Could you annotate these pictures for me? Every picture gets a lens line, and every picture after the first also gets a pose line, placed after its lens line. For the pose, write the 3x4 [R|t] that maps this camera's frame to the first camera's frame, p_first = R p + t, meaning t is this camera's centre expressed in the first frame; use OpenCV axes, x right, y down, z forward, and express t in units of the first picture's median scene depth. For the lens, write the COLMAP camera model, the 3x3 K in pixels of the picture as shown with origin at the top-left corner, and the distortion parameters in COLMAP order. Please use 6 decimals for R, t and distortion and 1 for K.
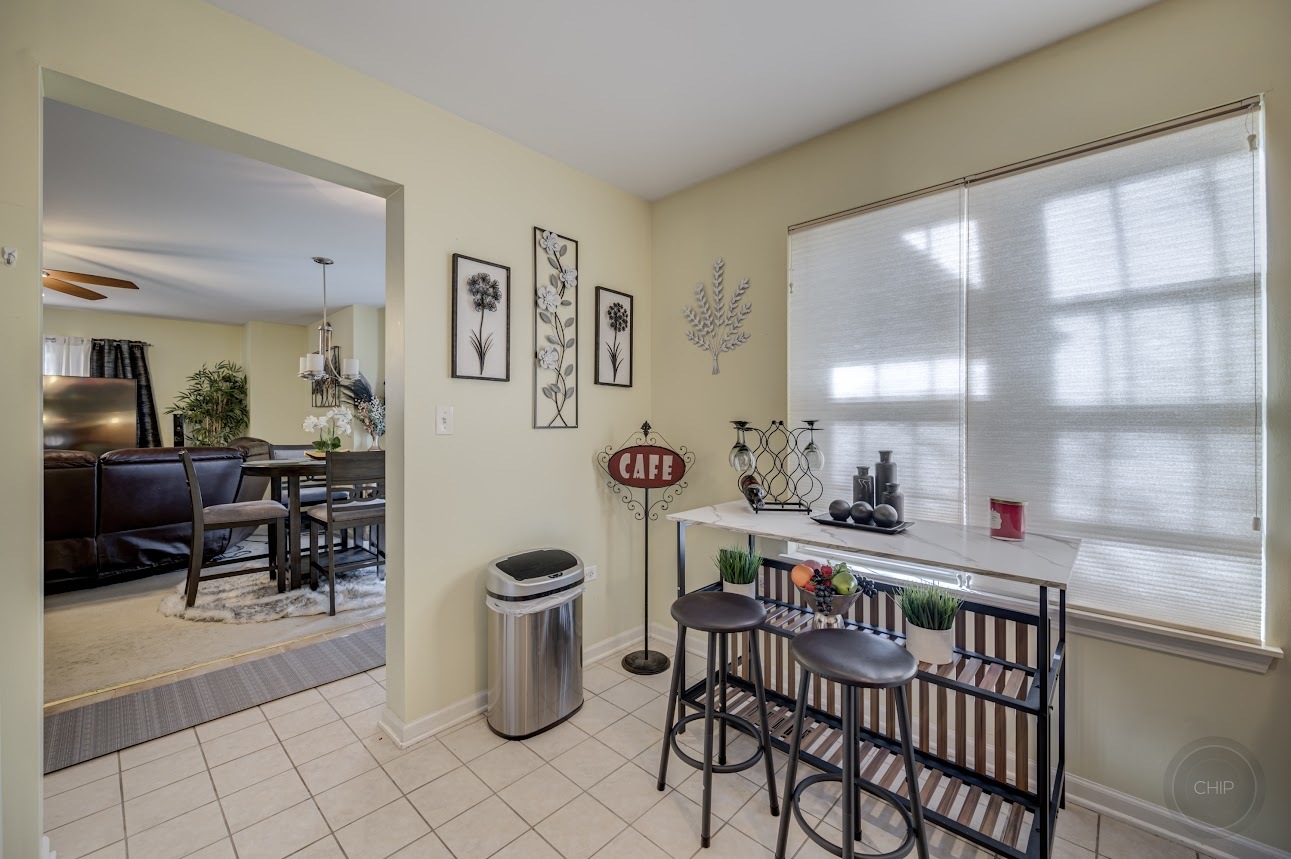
lens RADIAL K [[516.2, 0, 648.6], [0, 516.2, 421.9], [0, 0, 1]] dist [-0.000786, -0.000202]
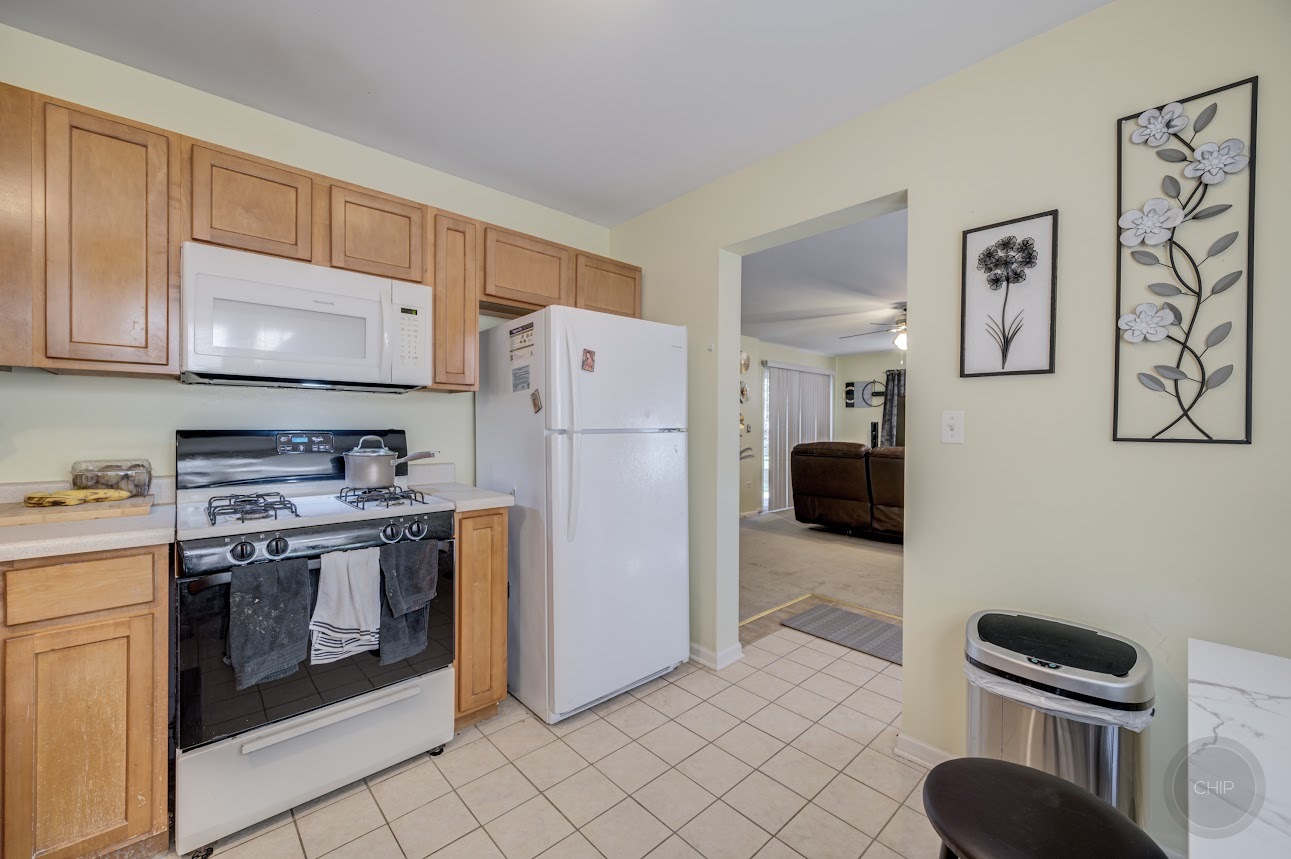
lens RADIAL K [[506.9, 0, 645.5], [0, 506.9, 429.5], [0, 0, 1]] dist [-0.000306, -0.000126]
pose [[-0.074700, 0.008482, -0.997170, 0.405025], [-0.008602, 0.999921, 0.009149, -0.001813], [0.997169, 0.009261, -0.074621, 0.437225]]
